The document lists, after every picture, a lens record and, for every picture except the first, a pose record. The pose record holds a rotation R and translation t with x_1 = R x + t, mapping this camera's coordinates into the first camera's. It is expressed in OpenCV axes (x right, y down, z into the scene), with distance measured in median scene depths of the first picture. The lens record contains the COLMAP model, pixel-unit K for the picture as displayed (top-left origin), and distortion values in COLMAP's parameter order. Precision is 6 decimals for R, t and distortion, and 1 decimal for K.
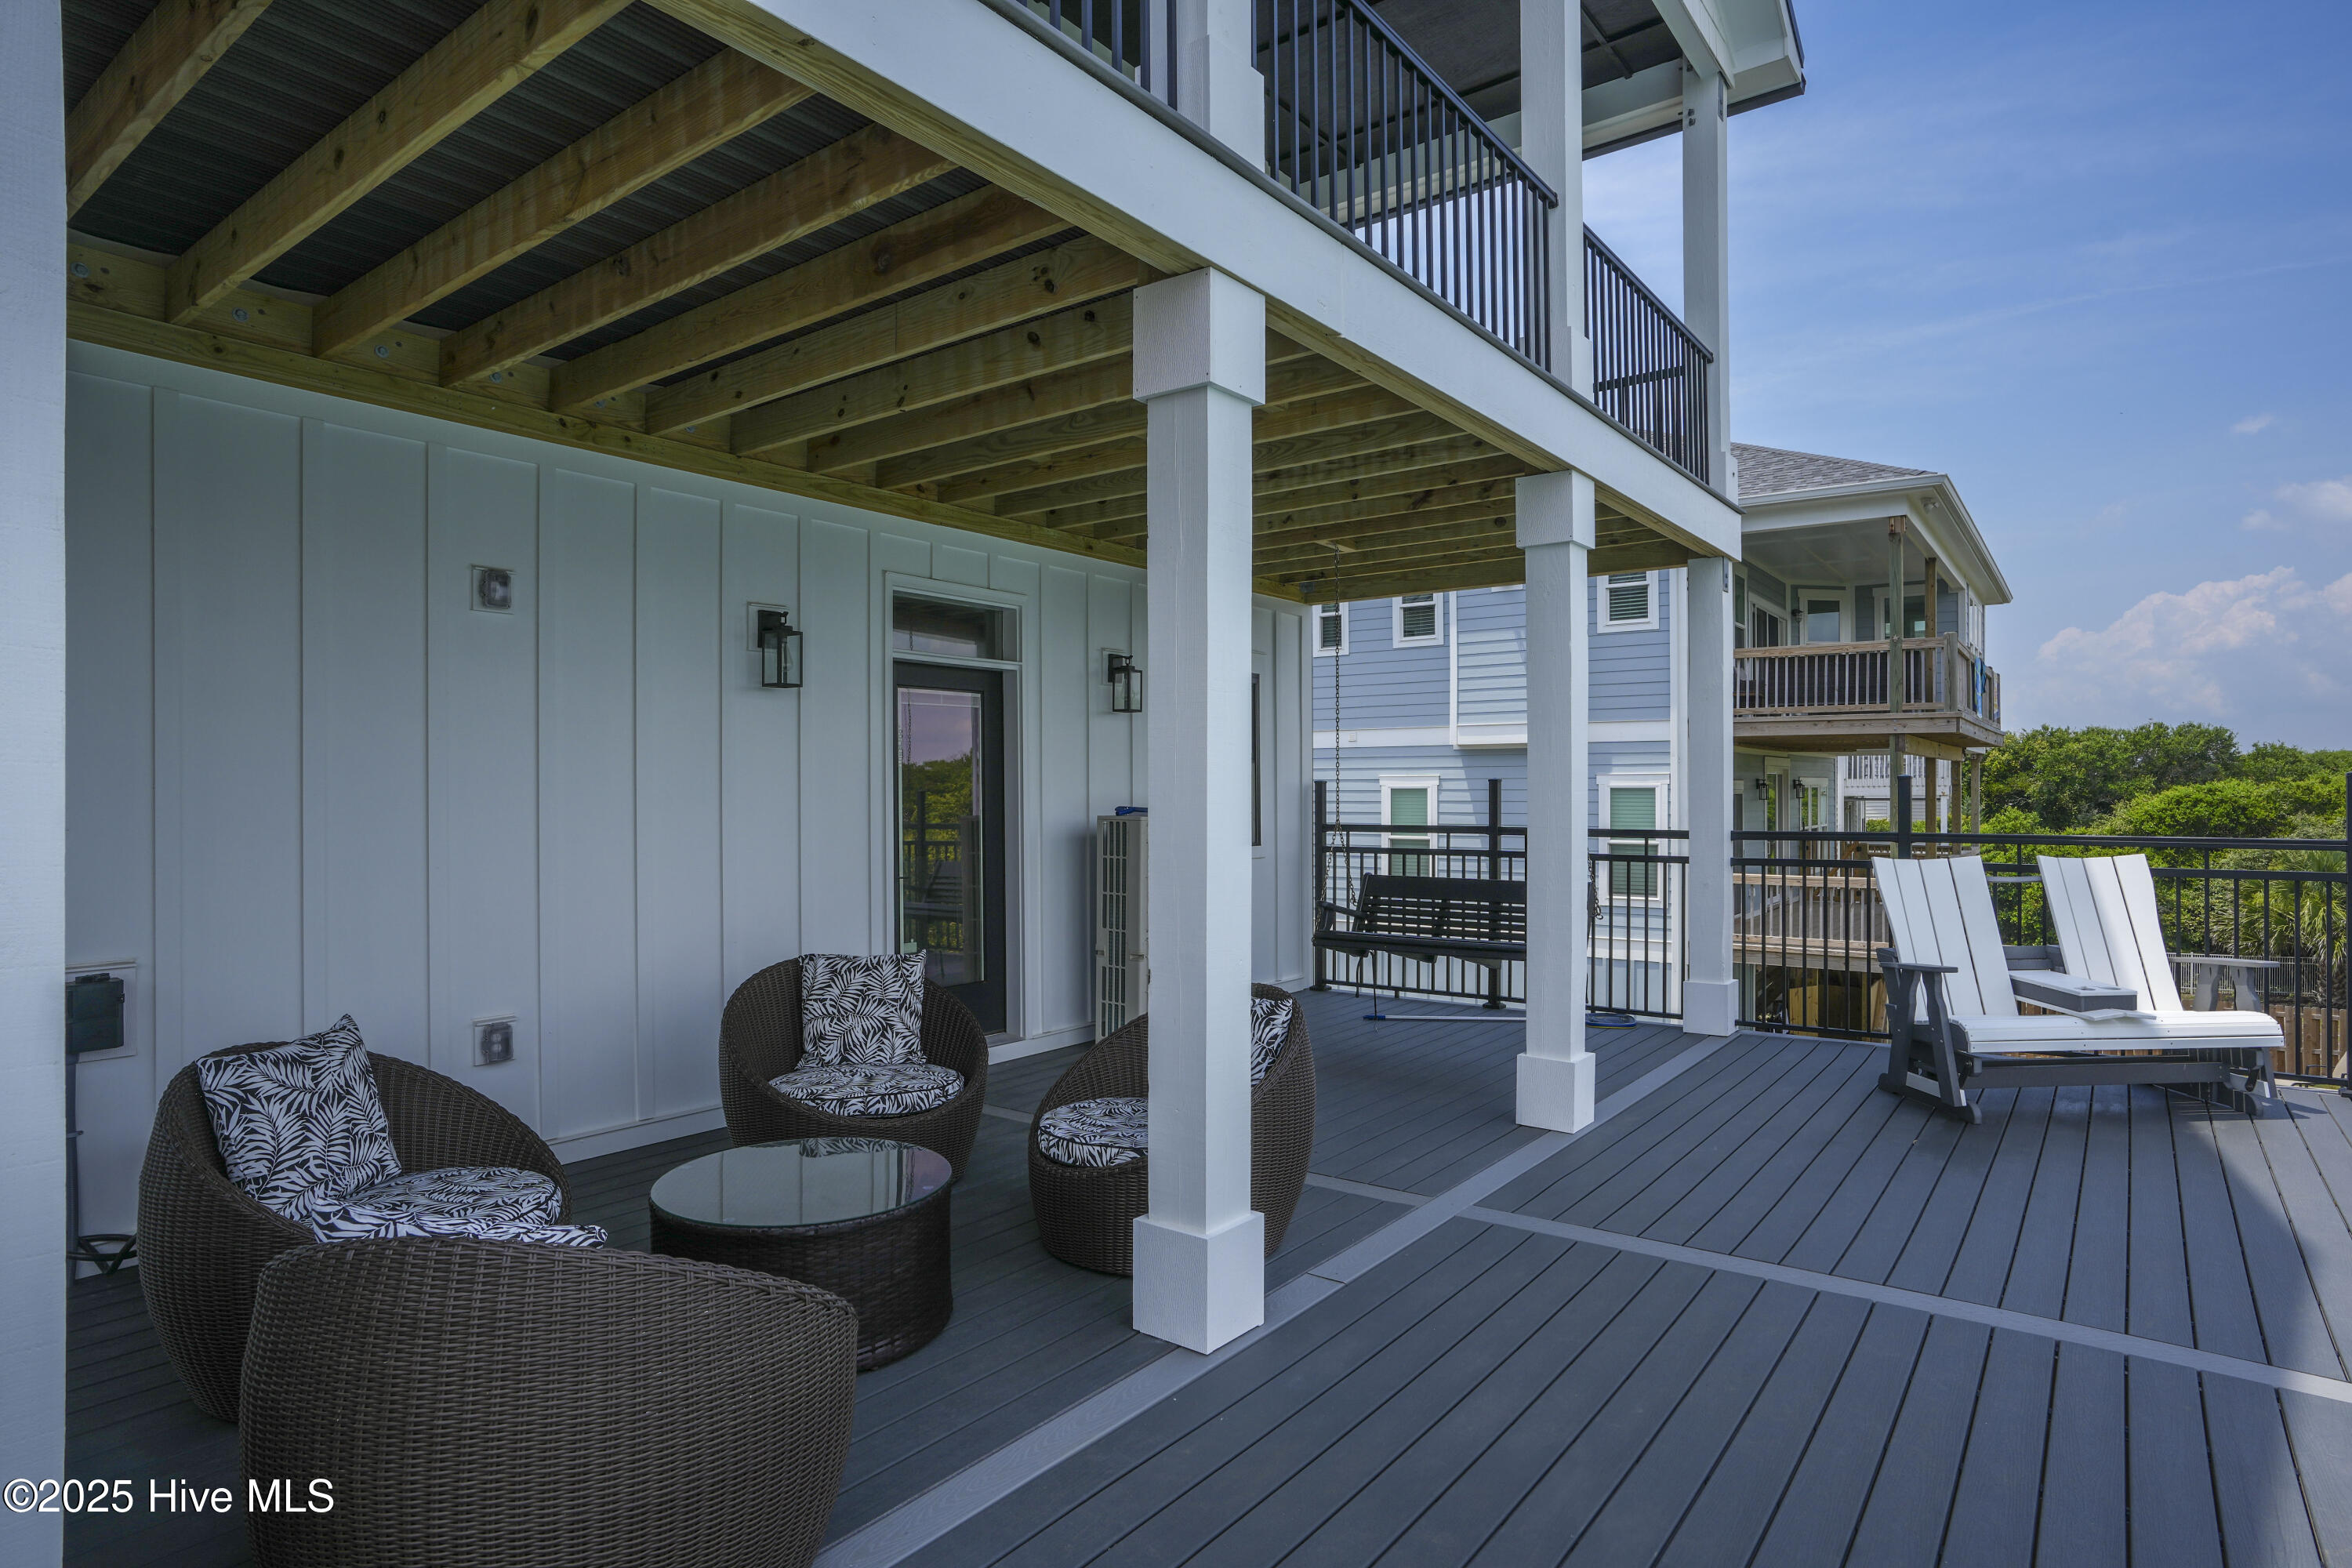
lens RADIAL K [[1248.0, 0, 1185.6], [0, 1248.0, 782.0], [0, 0, 1]] dist [-0.059176, 0.038876]
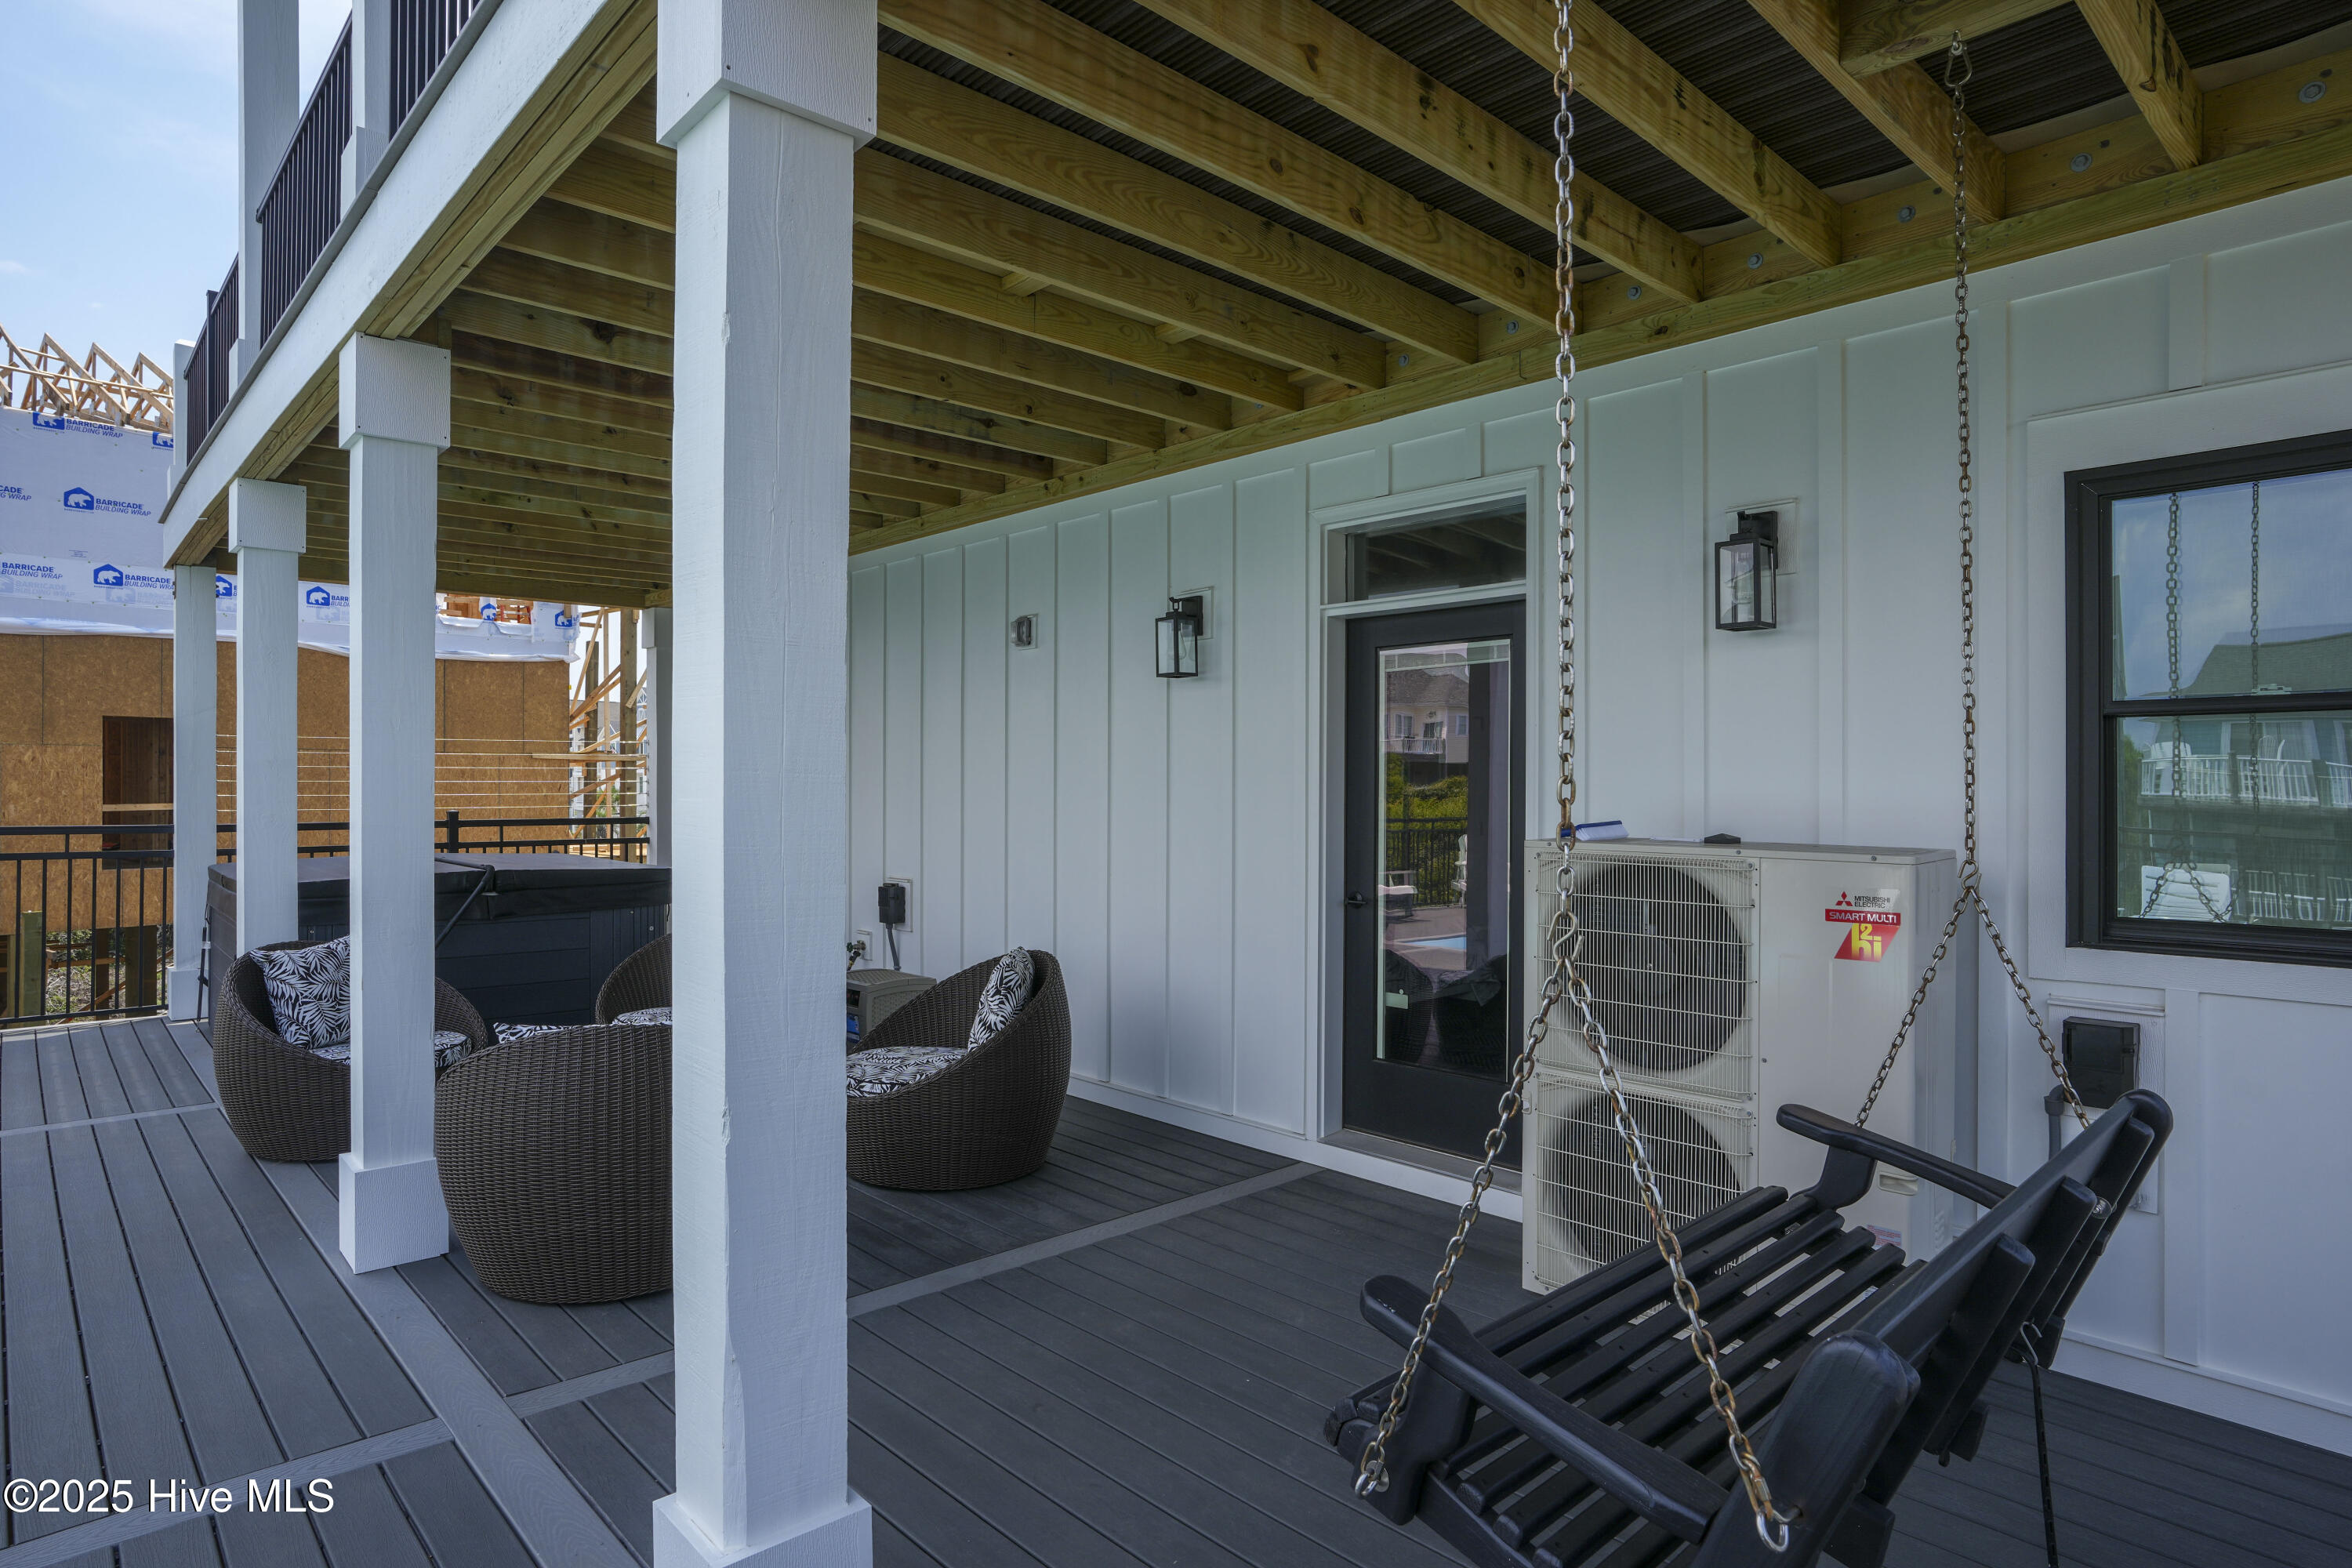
lens RADIAL K [[1248.0, 0, 1185.6], [0, 1248.0, 782.0], [0, 0, 1]] dist [-0.059176, 0.038876]
pose [[-0.149970, 0.003221, -0.988685, 0.623827], [-0.001361, 0.999993, 0.003464, -0.000193], [0.988690, 0.001865, -0.149964, 1.153449]]
